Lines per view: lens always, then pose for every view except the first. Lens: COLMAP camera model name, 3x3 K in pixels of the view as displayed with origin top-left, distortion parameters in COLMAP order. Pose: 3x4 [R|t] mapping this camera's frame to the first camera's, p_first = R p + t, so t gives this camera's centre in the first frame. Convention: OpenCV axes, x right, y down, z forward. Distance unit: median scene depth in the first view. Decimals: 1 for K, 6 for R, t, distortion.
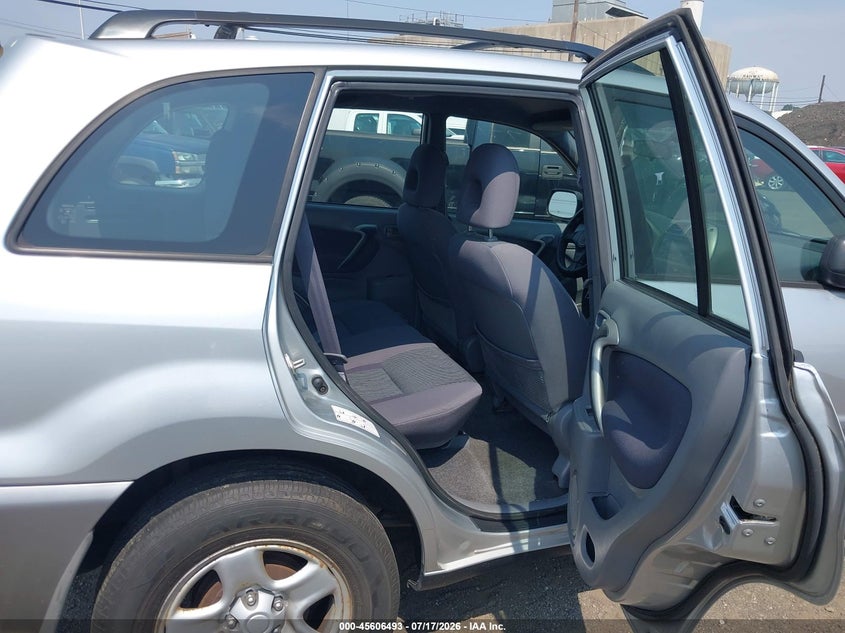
lens RADIAL K [[697.3, 0, 407.6], [0, 697.3, 314.8], [0, 0, 1]] dist [-0.011308, -0.001847]
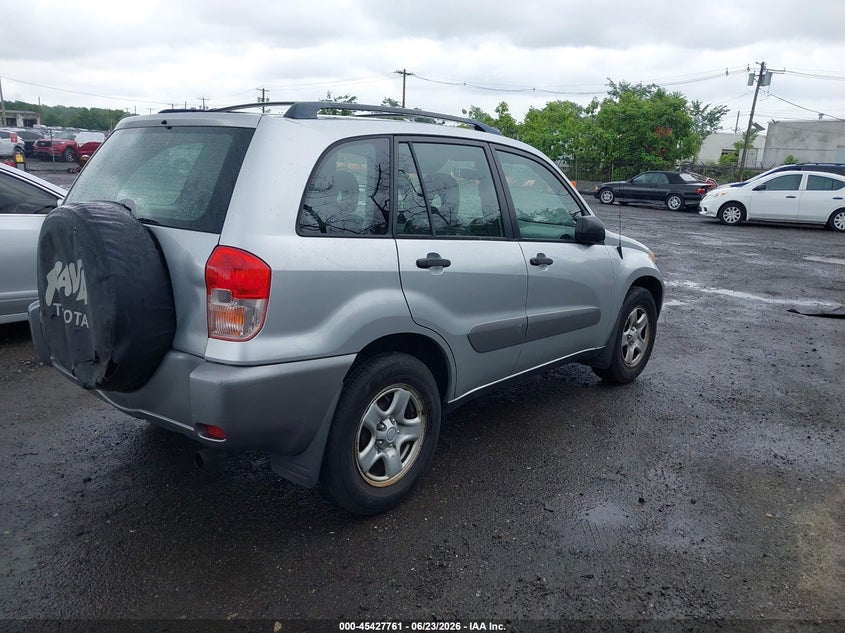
lens RADIAL K [[698.7, 0, 422.5], [0, 698.7, 316.5], [0, 0, 1]] dist [-0.001006, 0.008952]
pose [[0.863555, -0.109318, 0.492263, -1.173670], [0.117231, 0.992993, 0.014863, 0.131512], [-0.490438, 0.044873, 0.870320, -0.761371]]
